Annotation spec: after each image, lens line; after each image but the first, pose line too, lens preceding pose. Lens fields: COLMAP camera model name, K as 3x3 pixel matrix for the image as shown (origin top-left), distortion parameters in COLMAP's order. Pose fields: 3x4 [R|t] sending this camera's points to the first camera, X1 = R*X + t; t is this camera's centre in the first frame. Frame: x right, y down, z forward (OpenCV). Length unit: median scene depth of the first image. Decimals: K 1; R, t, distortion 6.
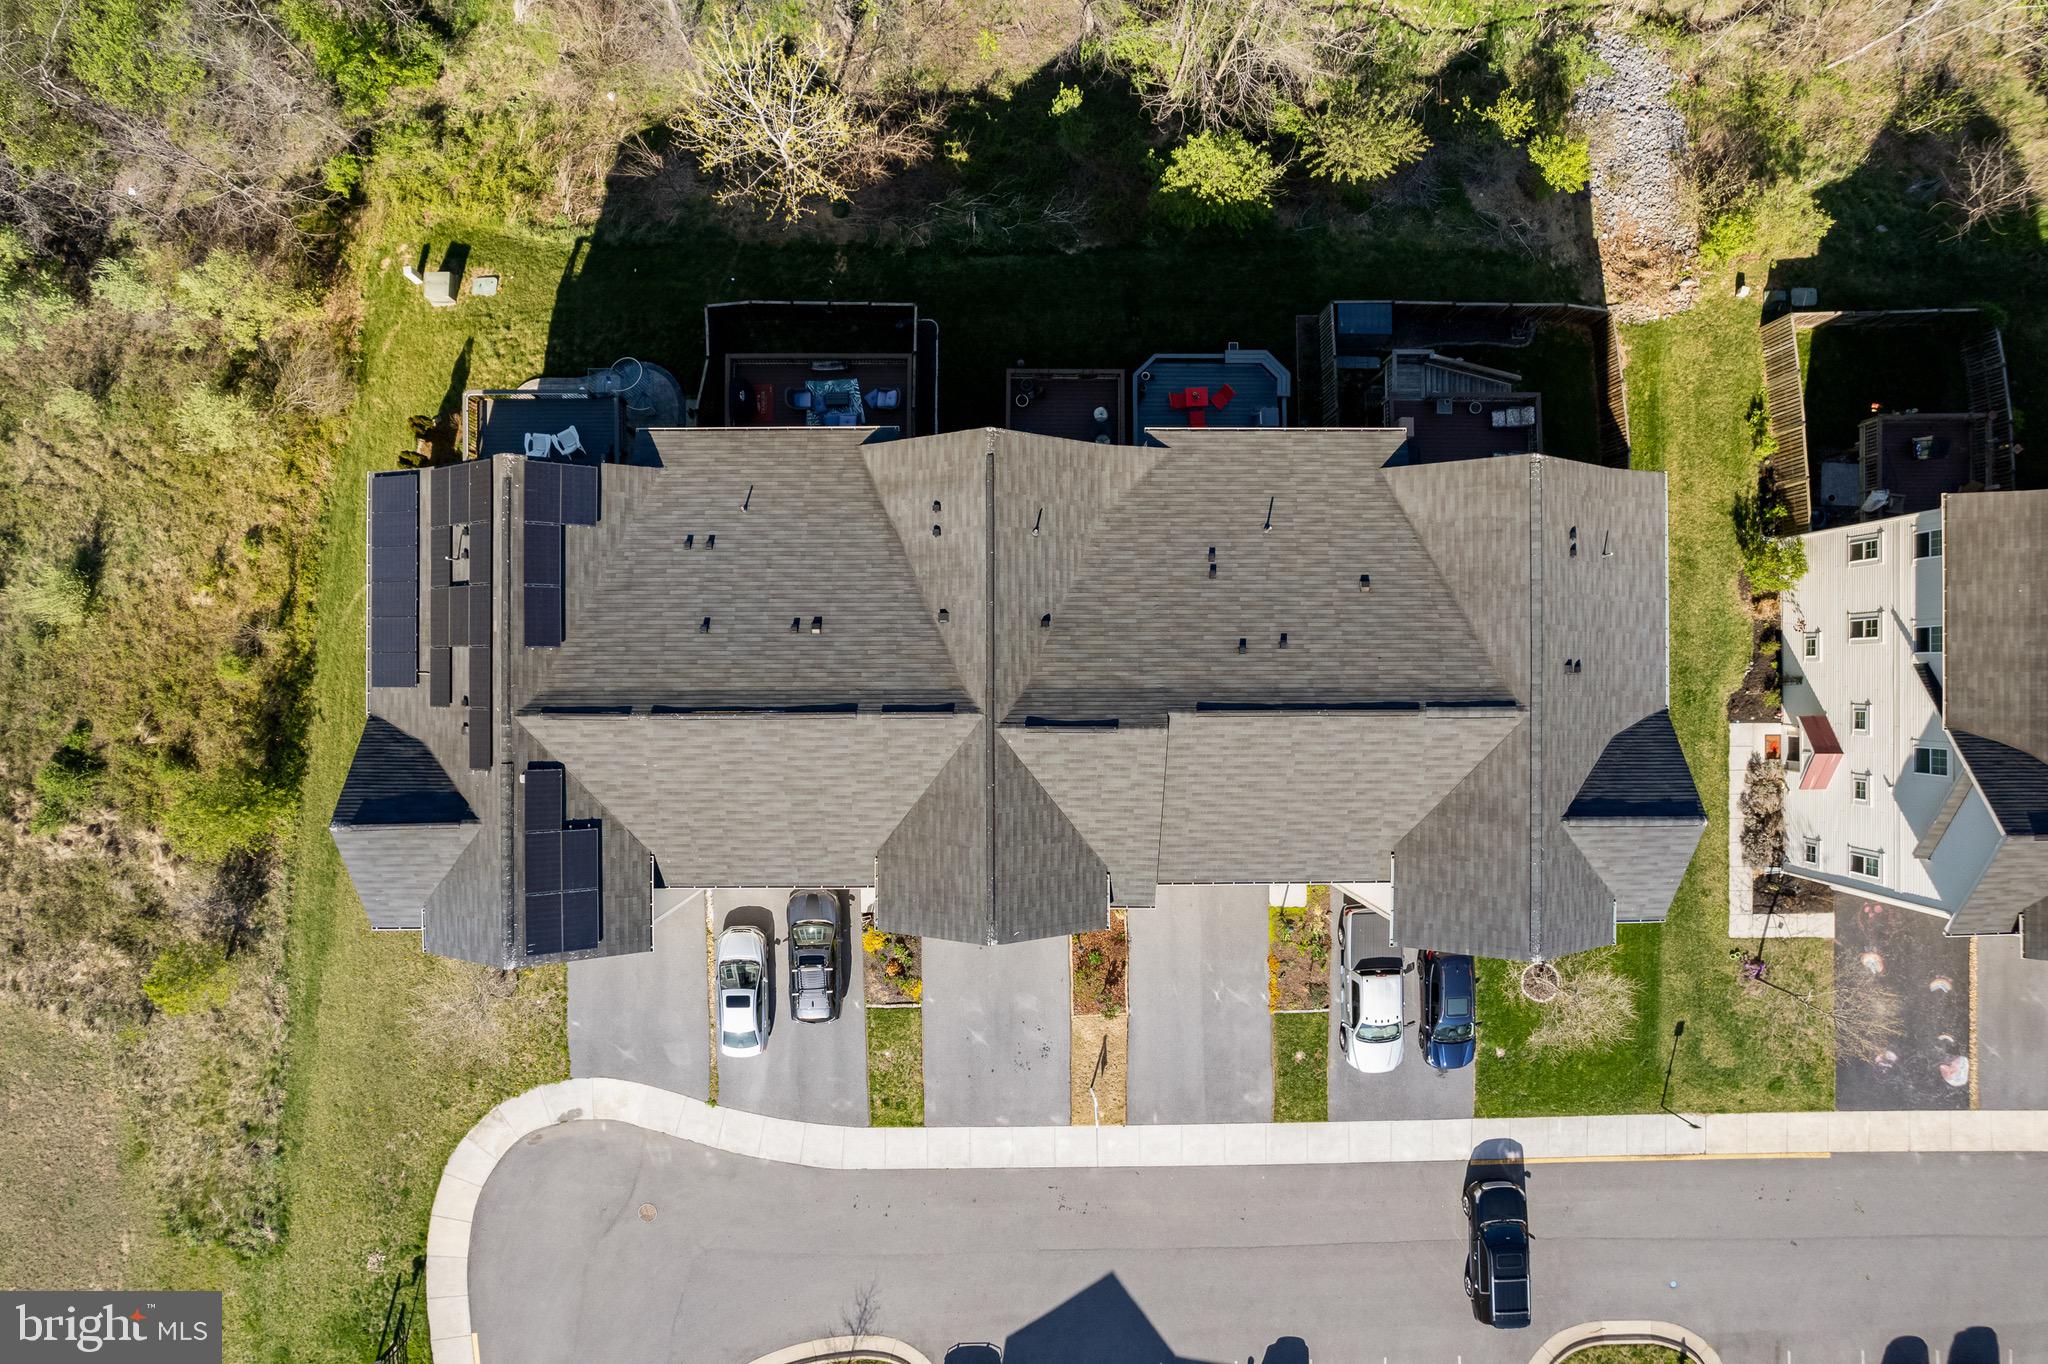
lens RADIAL K [[1323.3, 0, 1013.8], [0, 1323.3, 684.3], [0, 0, 1]] dist [-0.077272, 0.073214]
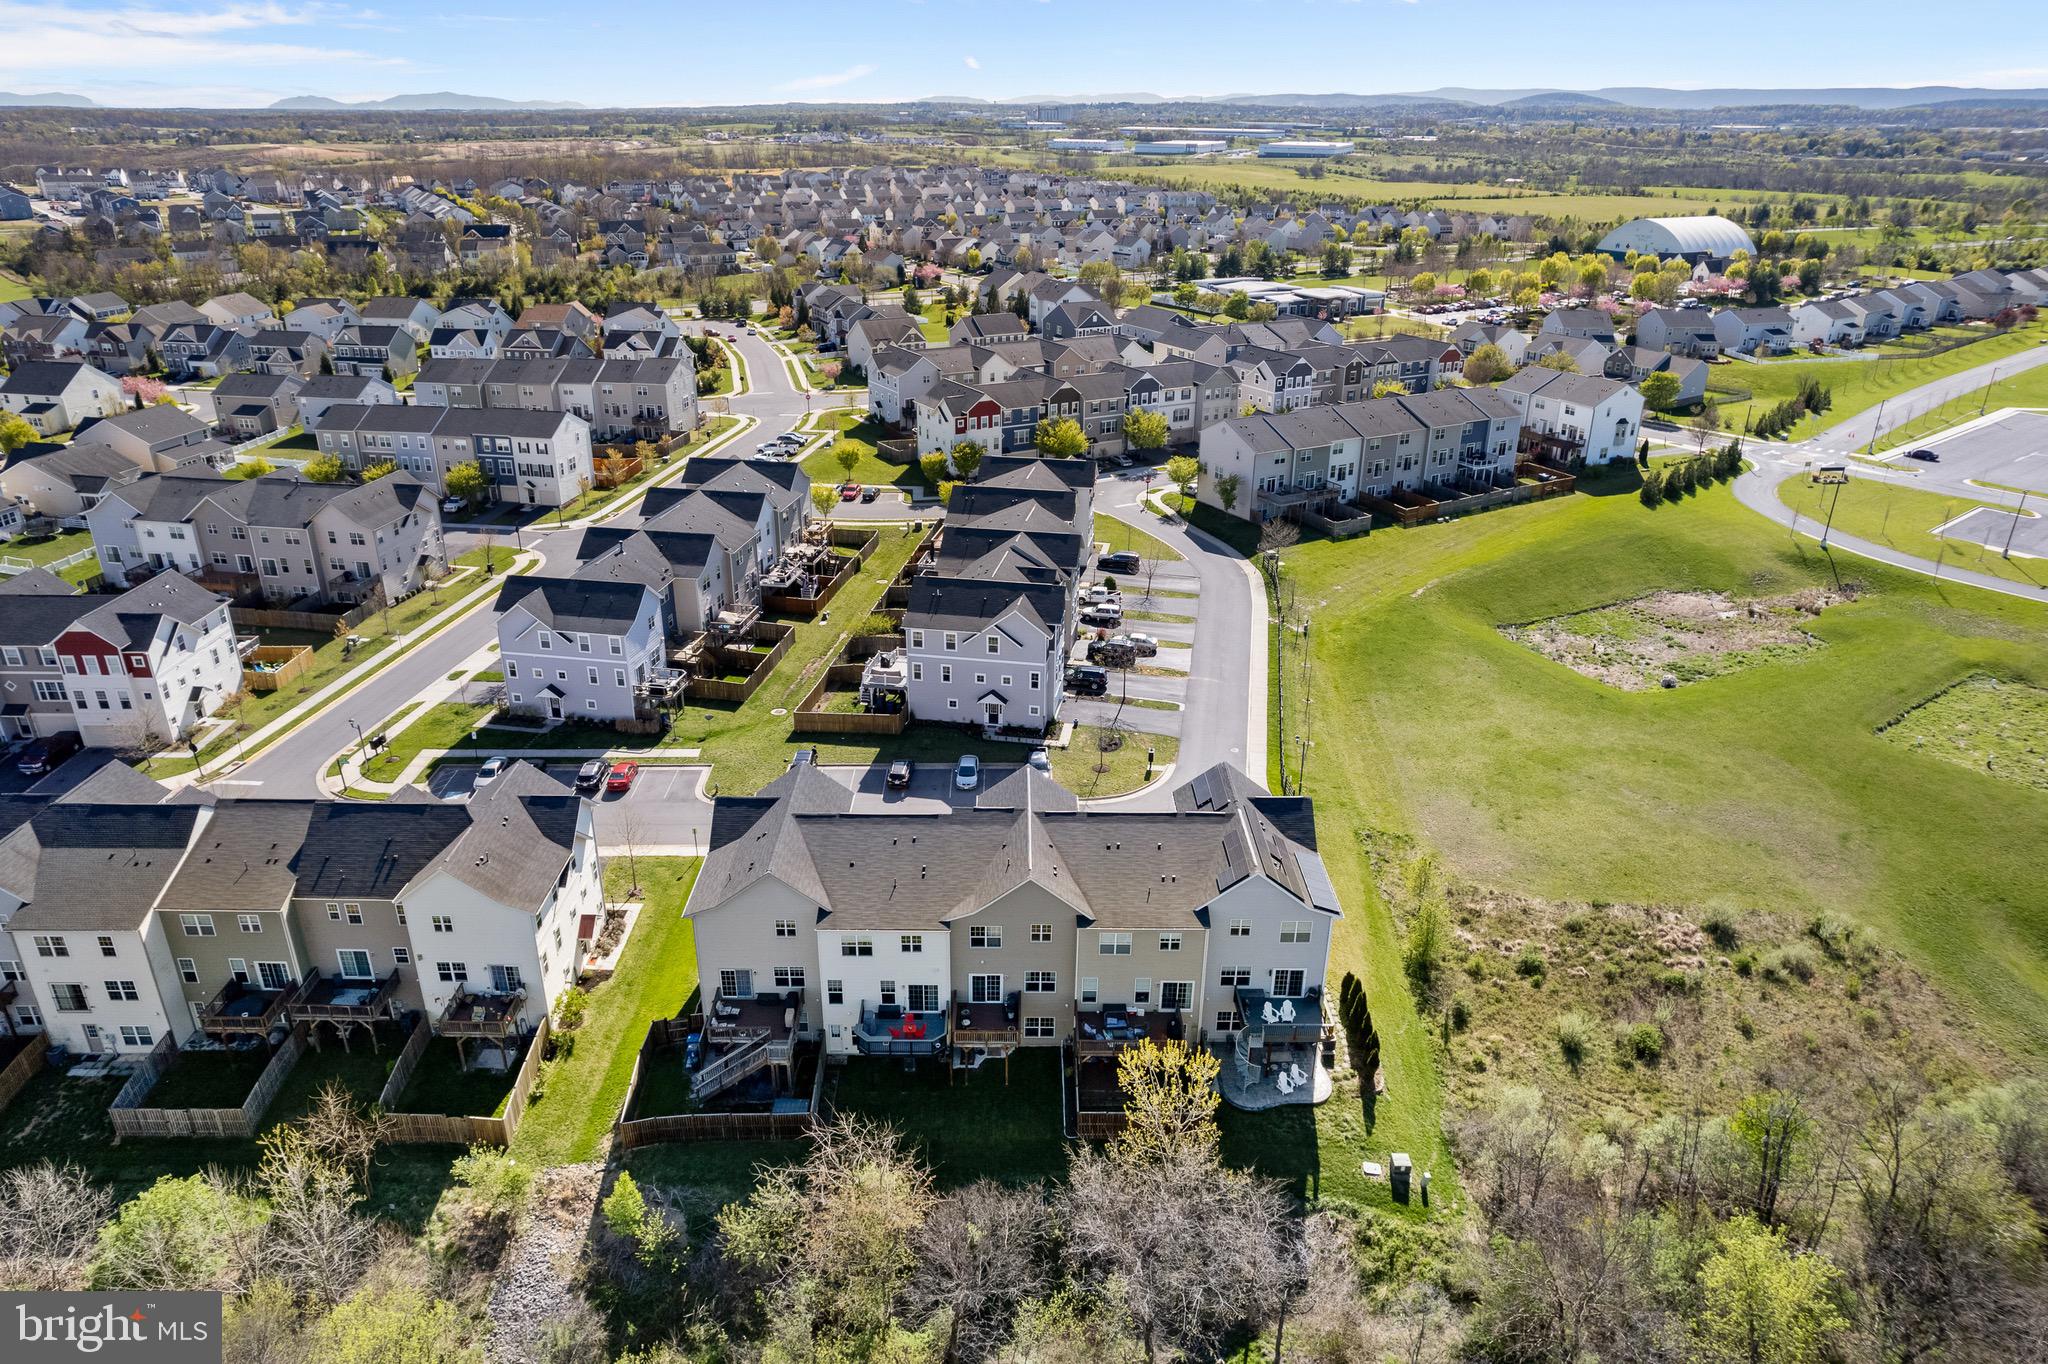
lens RADIAL K [[1323.3, 0, 1017.1], [0, 1323.3, 665.4], [0, 0, 1]] dist [-0.077272, 0.073214]
pose [[-0.999827, -0.017173, -0.007125, 0.017018], [0.000277, -0.396959, 0.917836, -1.452680], [-0.018590, 0.917676, 0.396895, -0.105239]]
